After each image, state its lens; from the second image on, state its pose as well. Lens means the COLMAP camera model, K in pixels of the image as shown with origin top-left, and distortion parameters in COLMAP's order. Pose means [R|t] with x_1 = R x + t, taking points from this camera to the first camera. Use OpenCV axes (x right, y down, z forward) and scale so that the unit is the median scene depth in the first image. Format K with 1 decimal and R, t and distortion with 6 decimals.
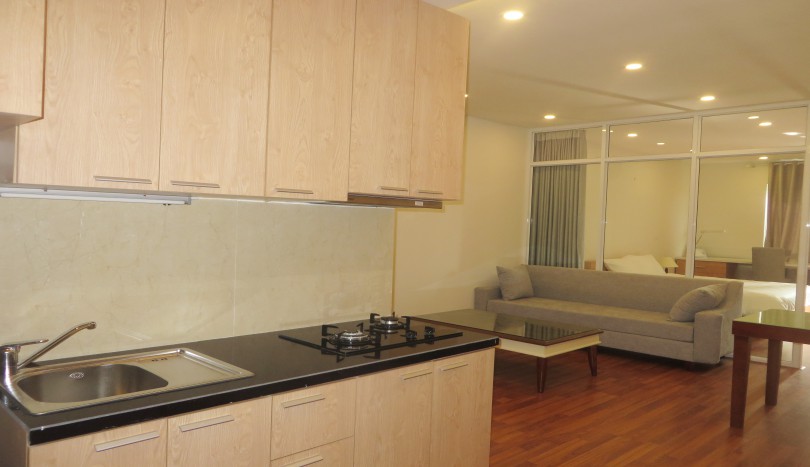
lens RADIAL K [[607.4, 0, 405.0], [0, 607.4, 233.5], [0, 0, 1]] dist [-0.005574, -0.001336]
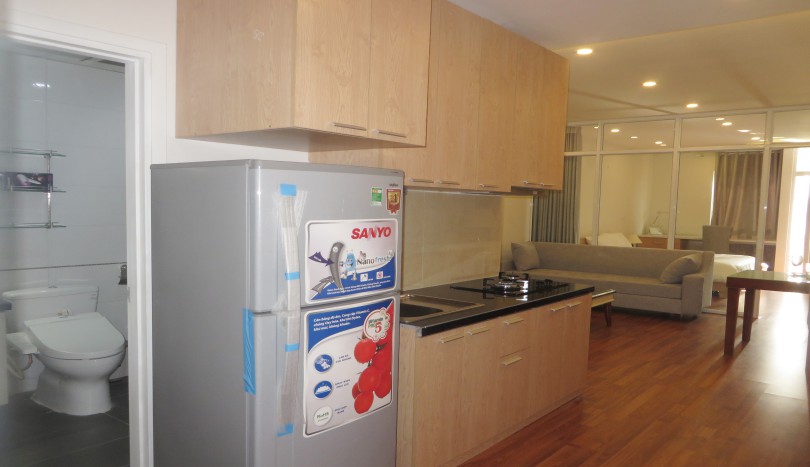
lens RADIAL K [[606.6, 0, 404.8], [0, 606.6, 242.1], [0, 0, 1]] dist [0.000661, -0.002178]
pose [[0.994200, -0.010652, 0.107020, -0.184690], [0.006075, 0.999056, 0.043006, 0.000999], [-0.107378, -0.042106, 0.993326, -0.155721]]
